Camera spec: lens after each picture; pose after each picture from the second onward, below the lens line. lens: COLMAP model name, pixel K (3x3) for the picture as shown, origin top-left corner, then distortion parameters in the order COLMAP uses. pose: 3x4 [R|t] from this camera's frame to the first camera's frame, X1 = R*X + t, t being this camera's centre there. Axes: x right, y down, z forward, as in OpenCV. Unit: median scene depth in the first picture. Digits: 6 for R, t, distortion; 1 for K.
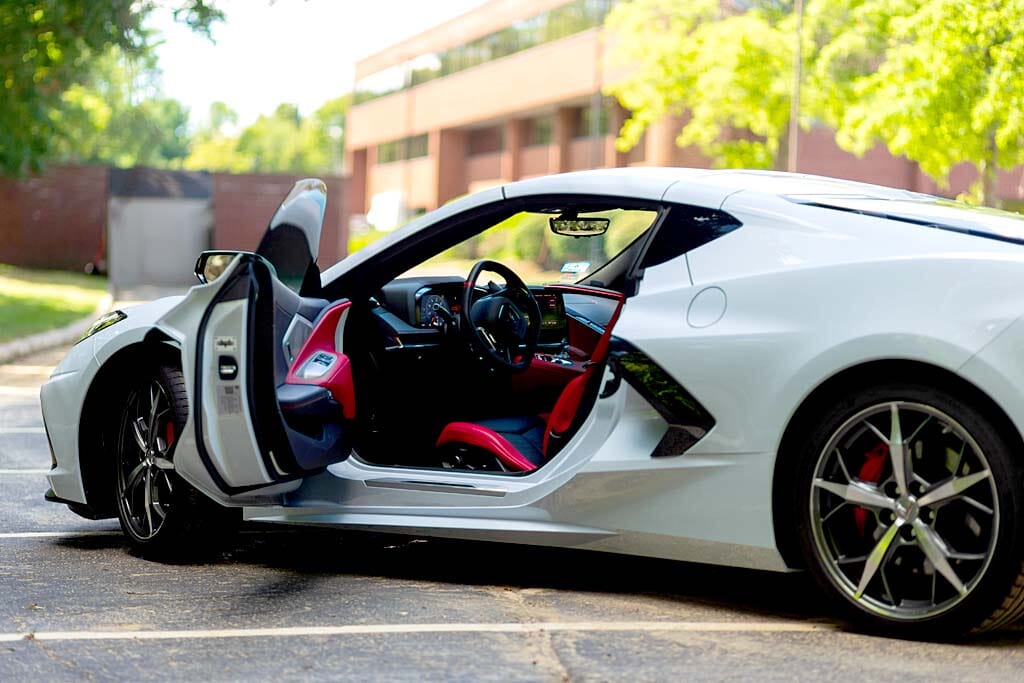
lens RADIAL K [[2588.4, 0, 512.0], [0, 2588.4, 341.5], [0, 0, 1]] dist [0.030671, -0.242898]
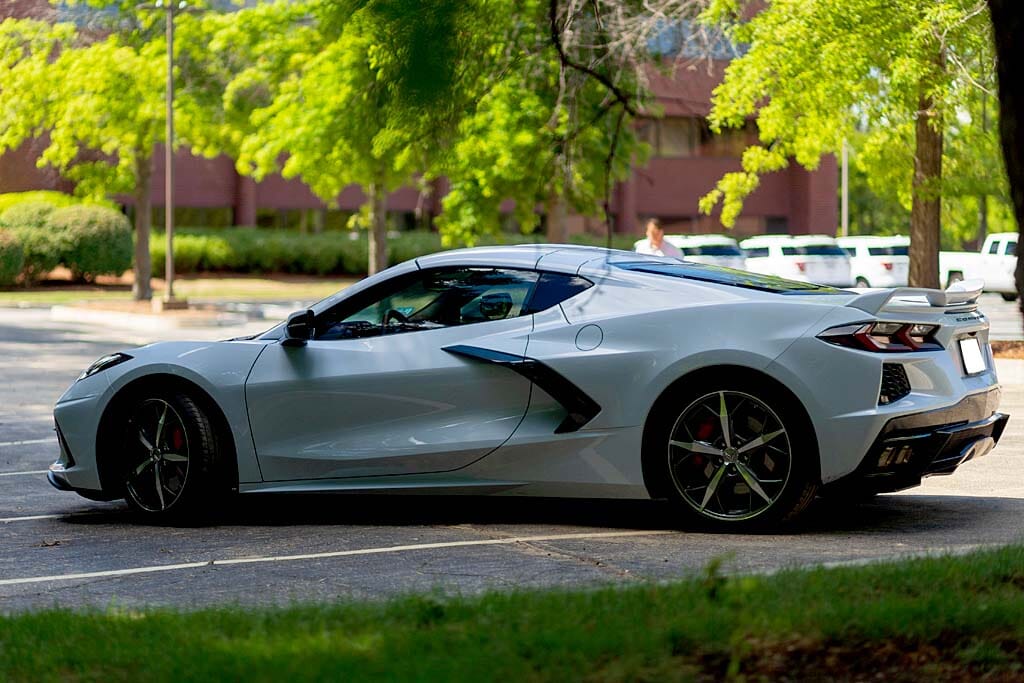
lens RADIAL K [[2588.4, 0, 512.0], [0, 2588.4, 341.5], [0, 0, 1]] dist [0.030671, -0.242898]
pose [[0.965523, -0.037711, 0.257571, -0.298973], [0.039028, 0.999238, -0.000001, -0.009889], [-0.257375, 0.010054, 0.966259, -0.416001]]
